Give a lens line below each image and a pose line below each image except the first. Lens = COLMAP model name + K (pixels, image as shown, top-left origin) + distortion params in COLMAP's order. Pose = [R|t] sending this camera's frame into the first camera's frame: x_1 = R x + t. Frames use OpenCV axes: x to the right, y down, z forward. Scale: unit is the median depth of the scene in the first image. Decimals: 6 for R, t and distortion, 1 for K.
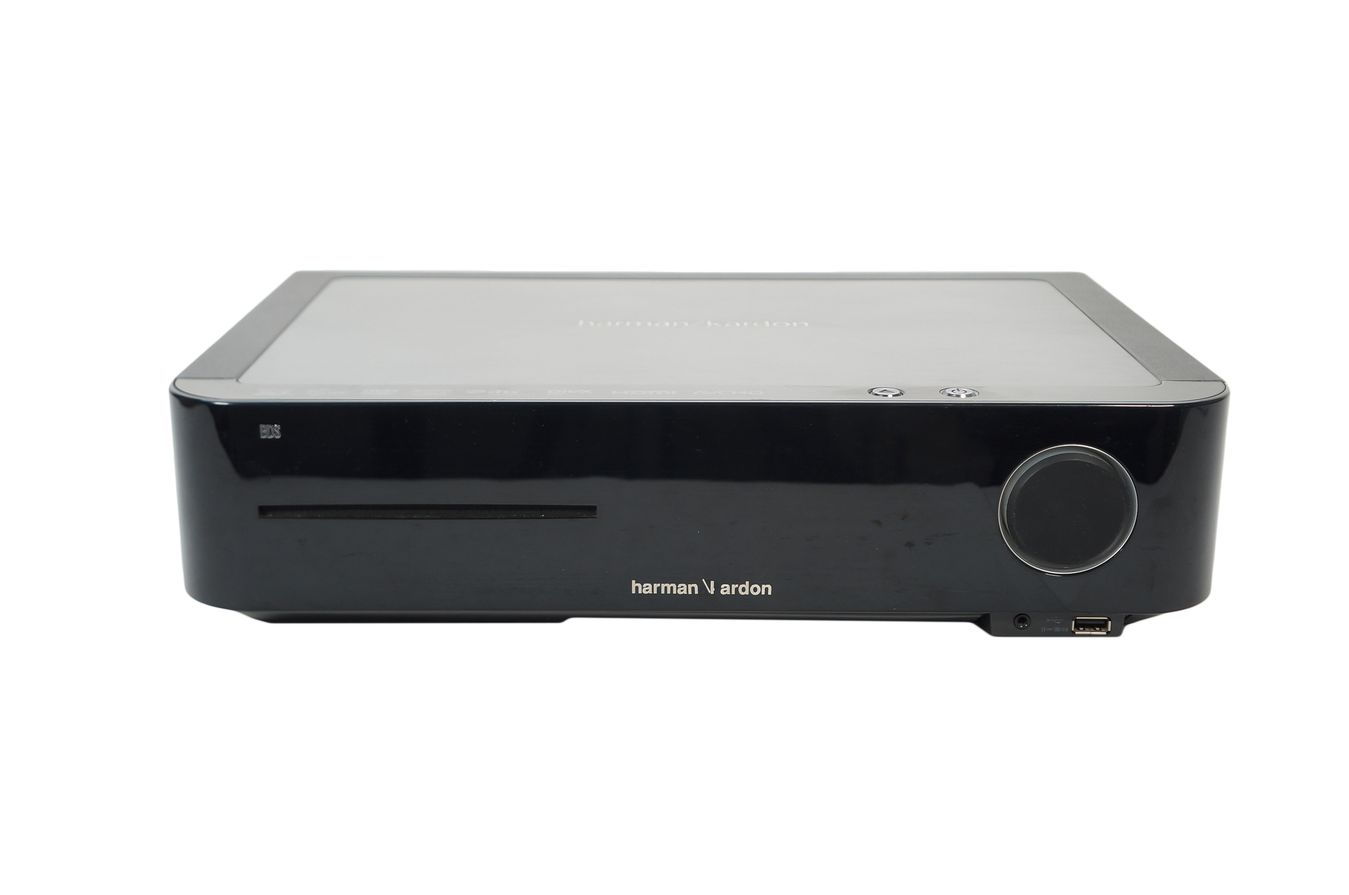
lens RADIAL K [[1752.8, 0, 674.2], [0, 1752.8, 449.7], [0, 0, 1]] dist [0.001541, 0.000000]
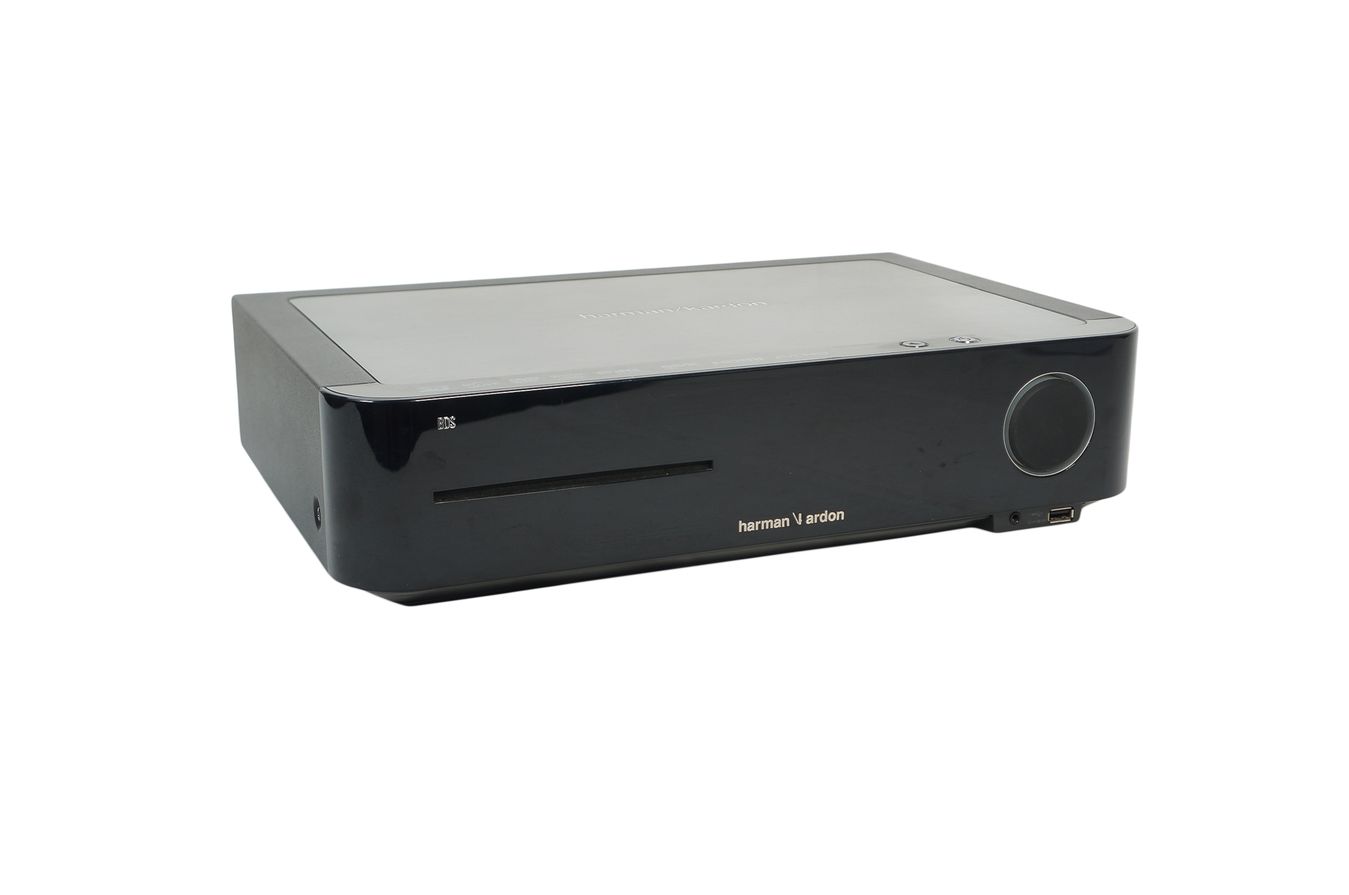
lens RADIAL K [[1752.8, 0, 673.8], [0, 1752.8, 445.7], [0, 0, 1]] dist [0.001541, 0.000000]
pose [[0.922270, -0.101854, 0.372886, -0.497470], [0.104560, 0.994433, 0.013020, 0.004339], [-0.372137, 0.026981, 0.927786, -0.076766]]
